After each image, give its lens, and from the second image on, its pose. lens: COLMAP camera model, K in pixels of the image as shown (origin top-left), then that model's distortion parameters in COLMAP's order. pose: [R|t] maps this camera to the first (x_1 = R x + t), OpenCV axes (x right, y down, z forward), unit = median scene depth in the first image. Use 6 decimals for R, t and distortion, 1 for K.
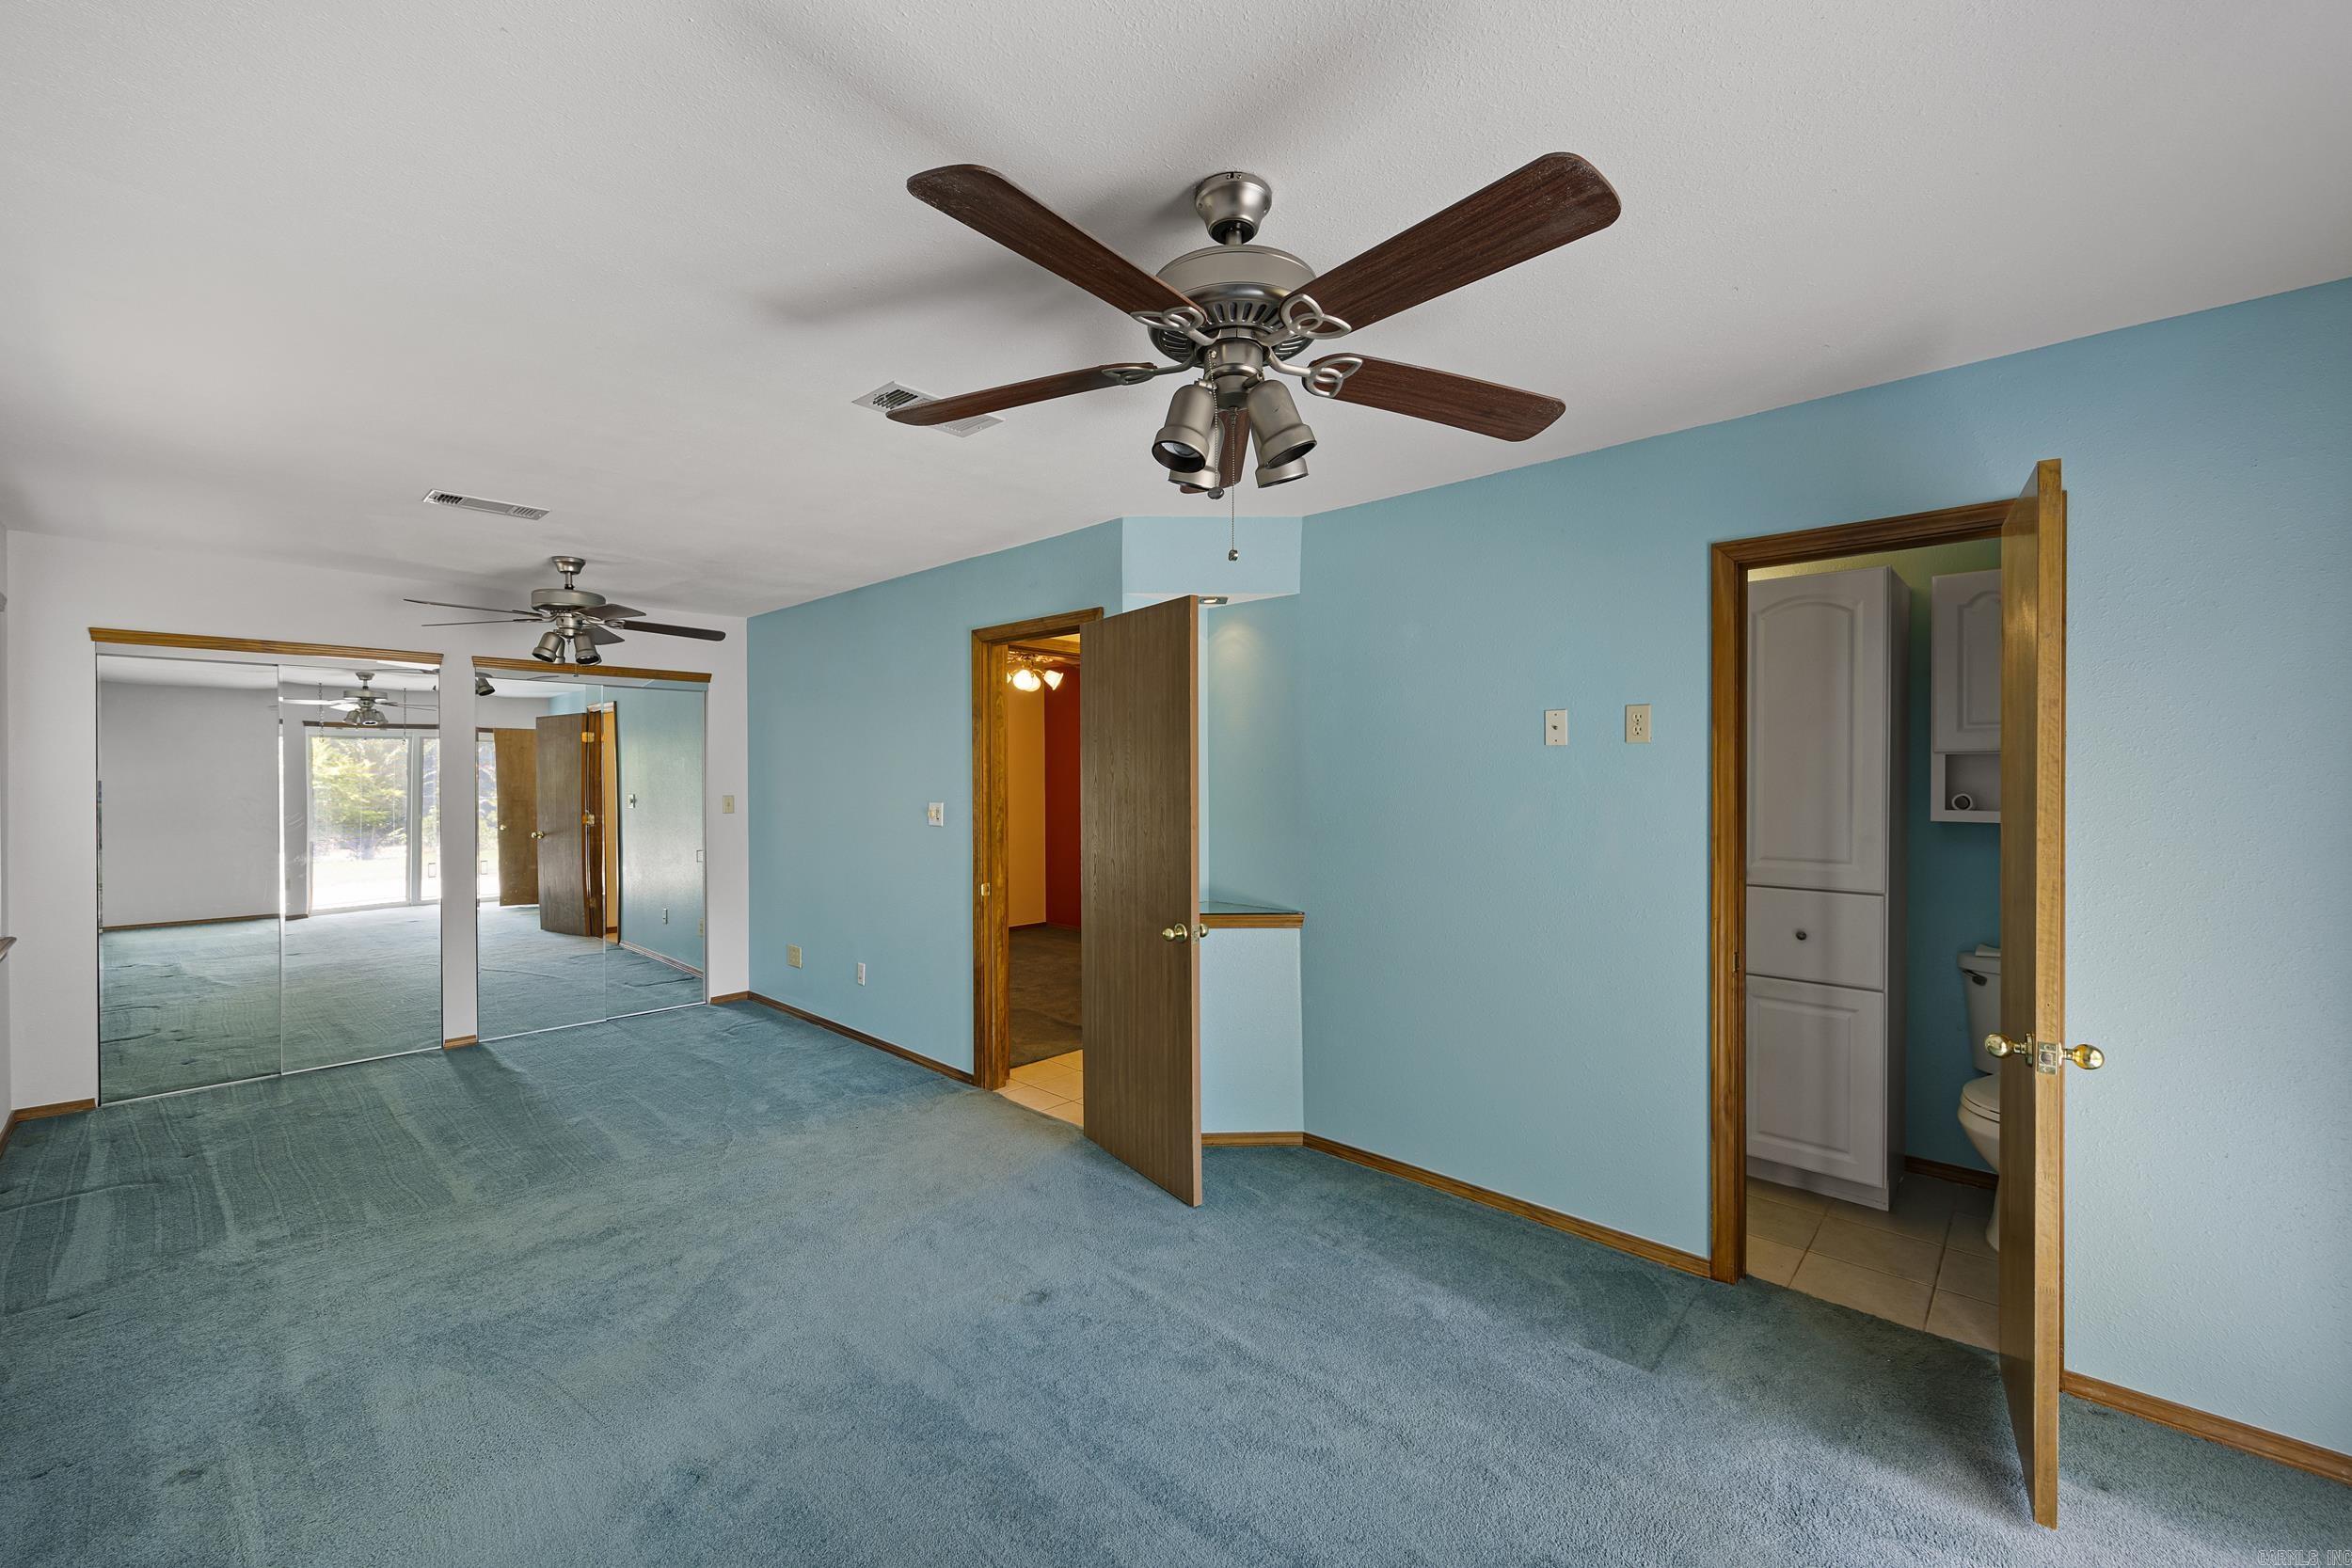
lens RADIAL K [[973.0, 0, 1182.2], [0, 973.0, 769.7], [0, 0, 1]] dist [-0.000041, 0.000109]
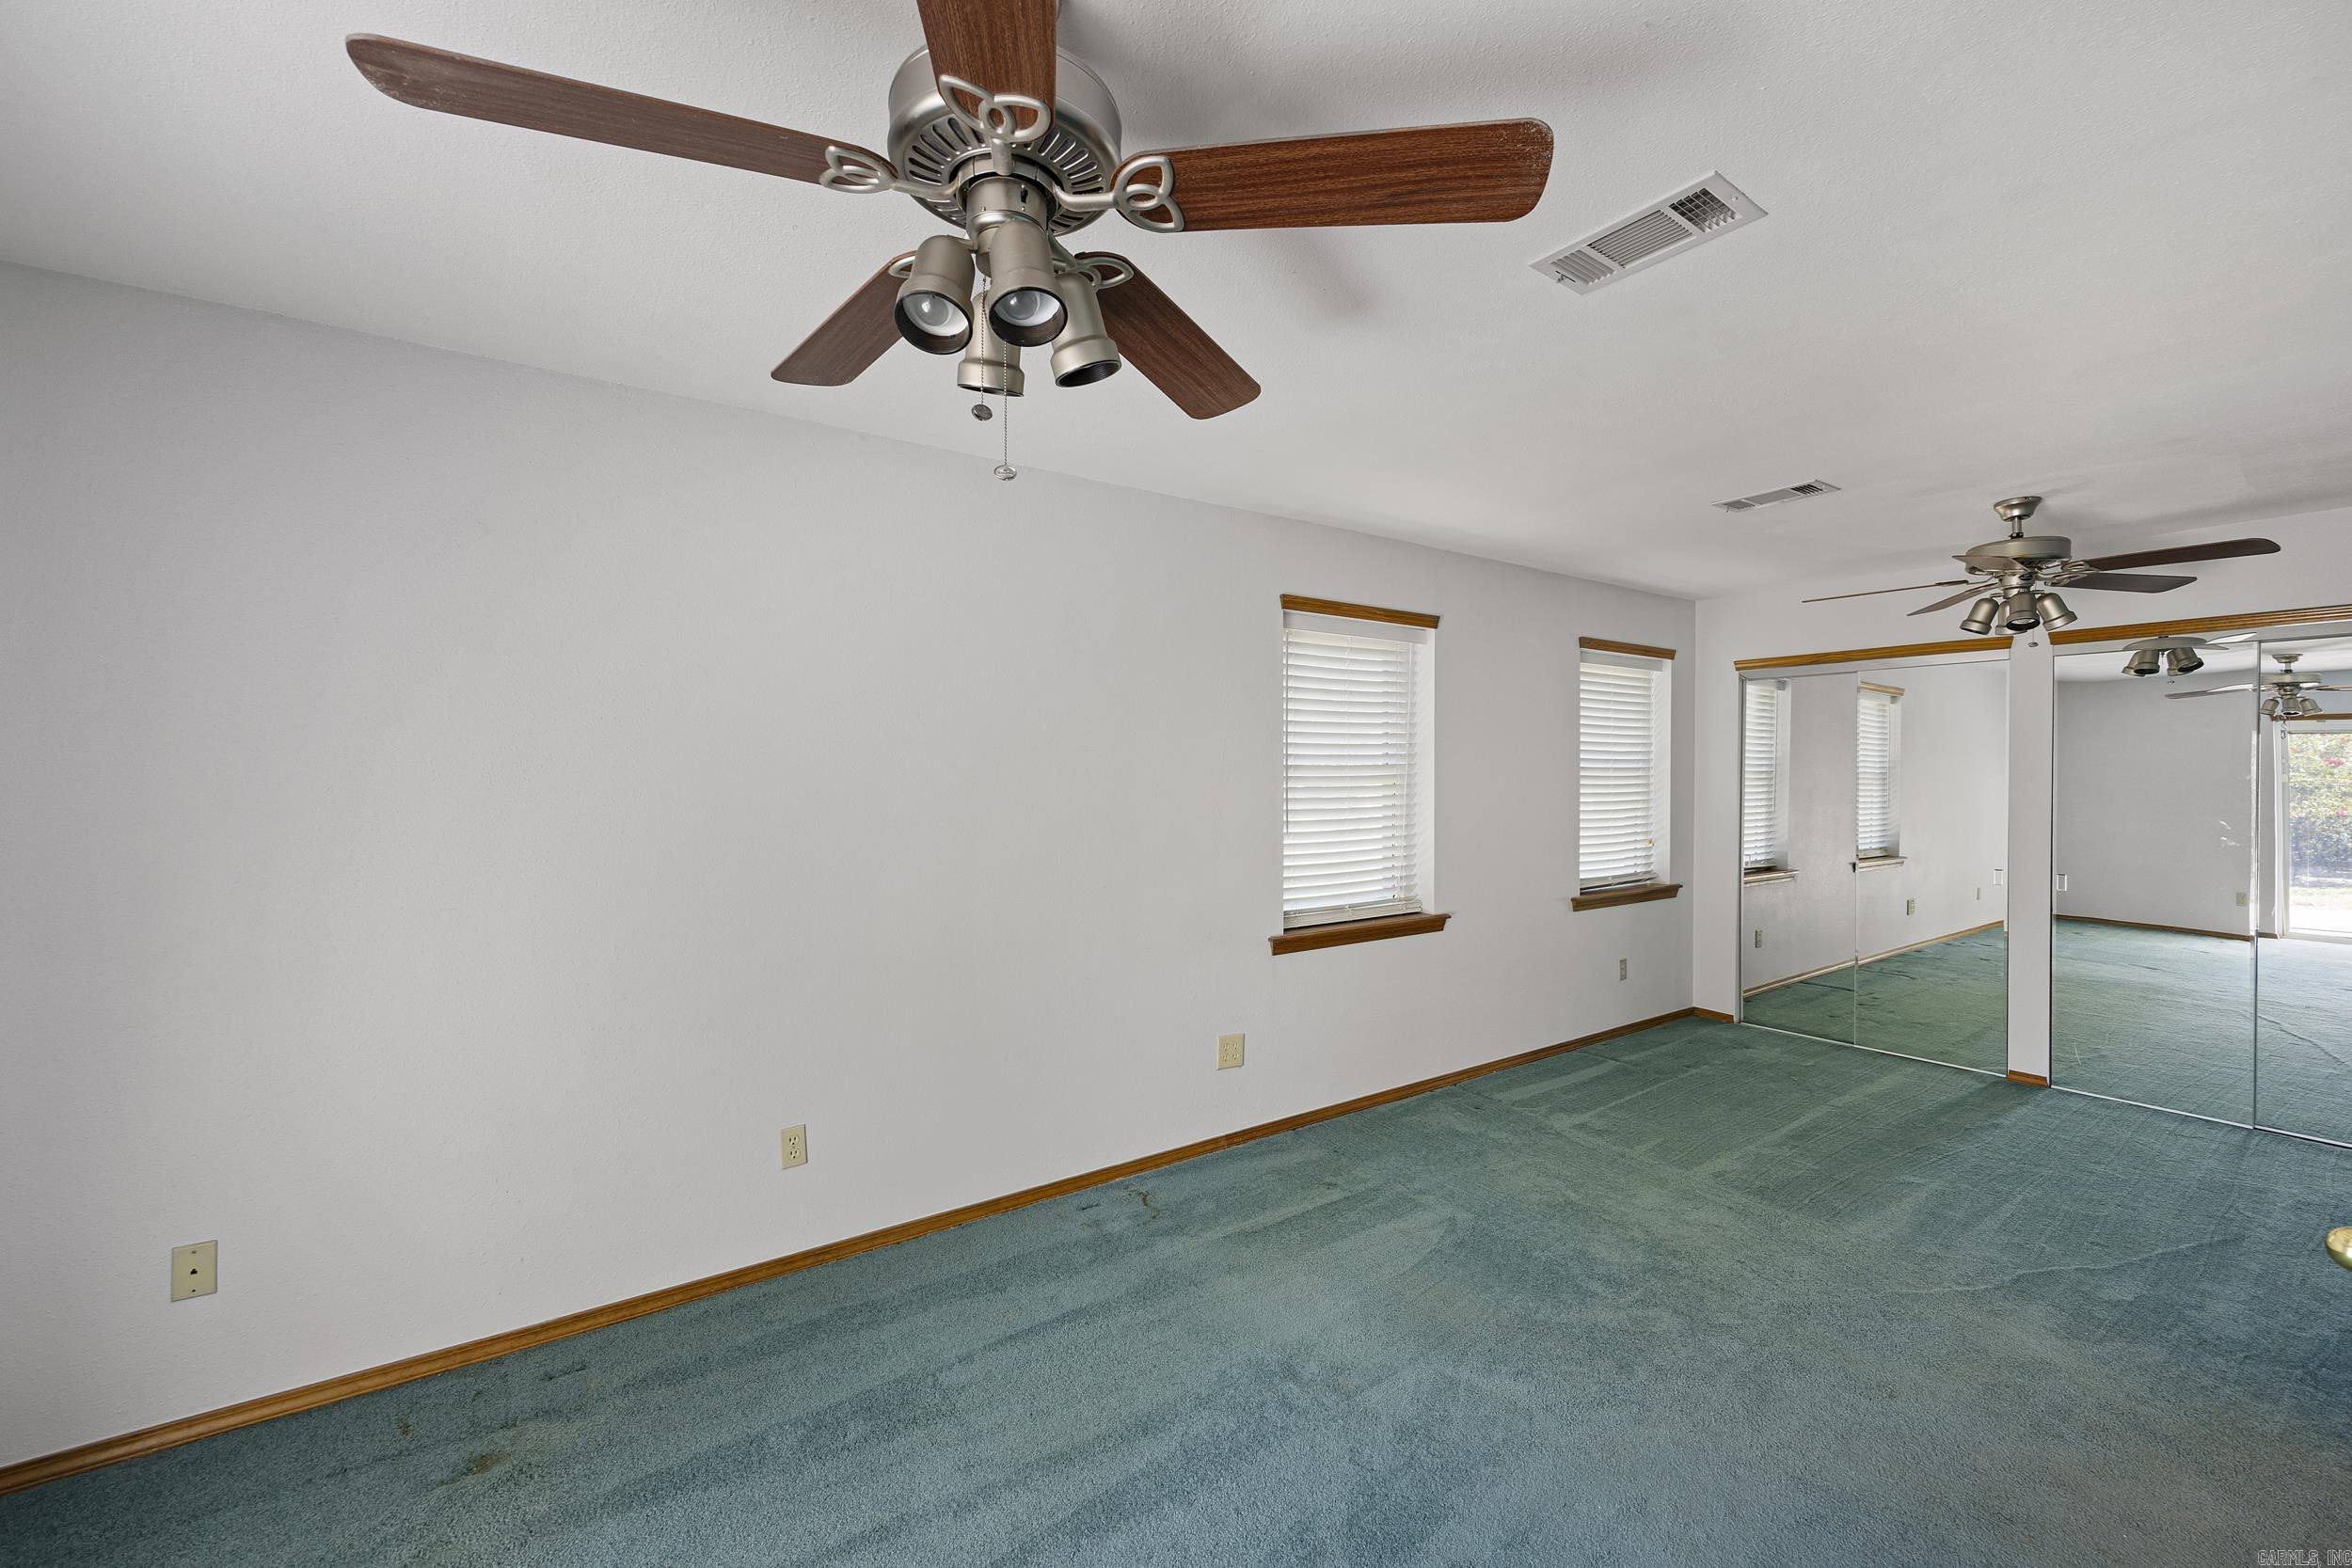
lens RADIAL K [[973.0, 0, 1200.6], [0, 973.0, 777.8], [0, 0, 1]] dist [-0.000041, 0.000109]
pose [[-0.208285, 0.003772, -0.978061, 0.338040], [-0.004244, 0.999980, 0.004761, 0.011668], [0.978059, 0.005143, -0.208264, 0.592427]]
